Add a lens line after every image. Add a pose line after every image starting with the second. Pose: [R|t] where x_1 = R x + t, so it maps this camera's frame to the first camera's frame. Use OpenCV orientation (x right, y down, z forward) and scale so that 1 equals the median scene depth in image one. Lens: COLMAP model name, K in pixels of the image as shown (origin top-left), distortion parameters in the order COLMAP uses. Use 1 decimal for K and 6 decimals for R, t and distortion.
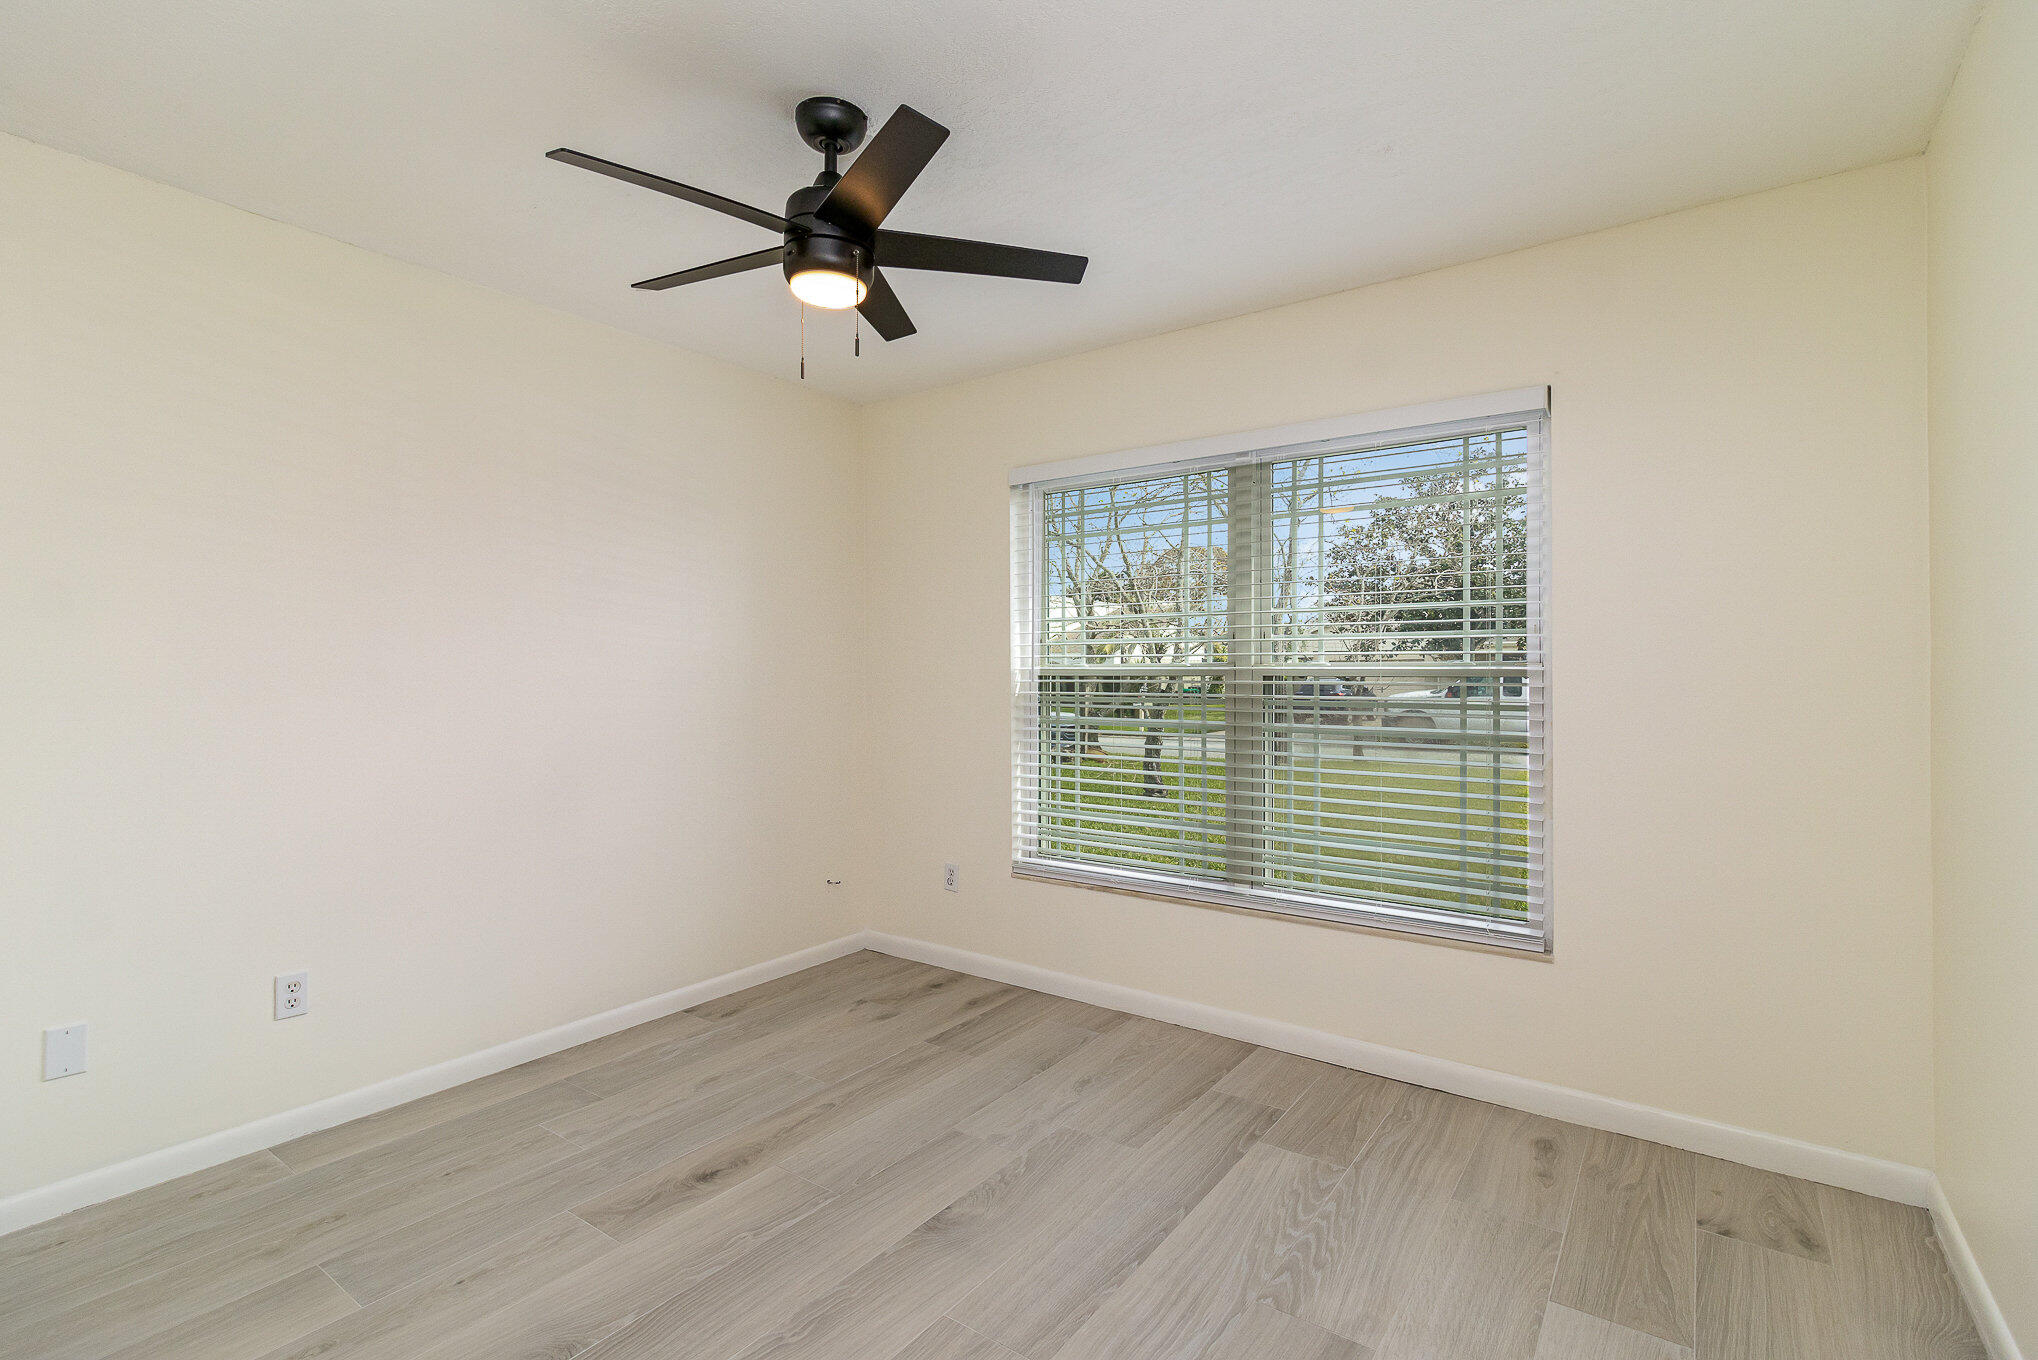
lens RADIAL K [[939.1, 0, 1029.4], [0, 939.1, 672.1], [0, 0, 1]] dist [0.000873, -0.000424]
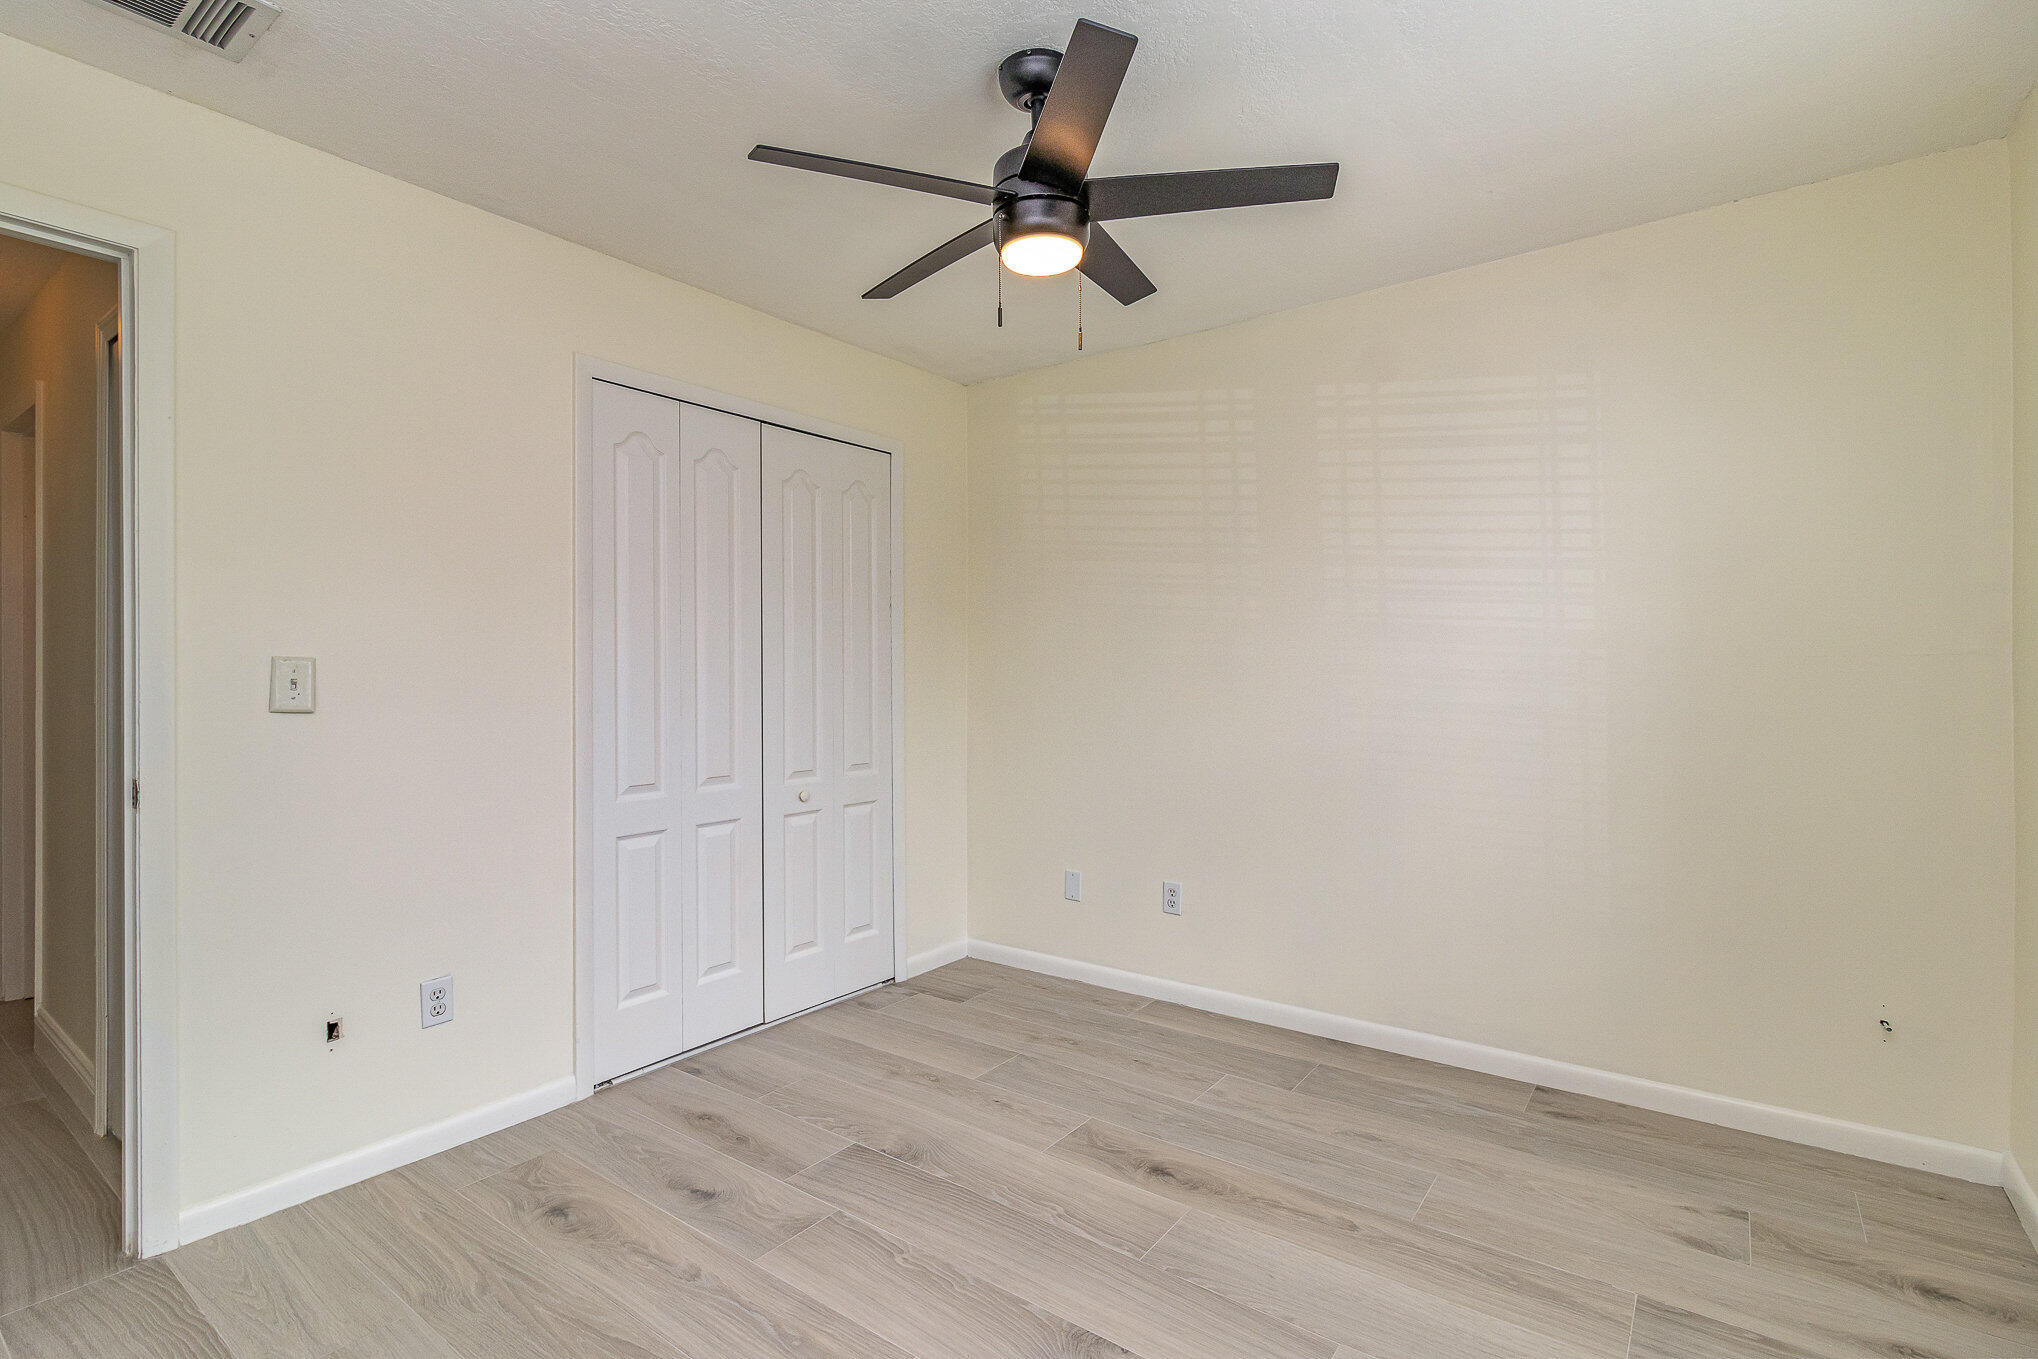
lens RADIAL K [[939.1, 0, 1029.4], [0, 939.1, 671.6], [0, 0, 1]] dist [0.000873, -0.000424]
pose [[-0.010339, 0.005139, -0.999933, 0.583769], [0.011270, 0.999924, 0.005023, 0.000563], [0.999883, -0.011217, -0.010396, 0.787316]]
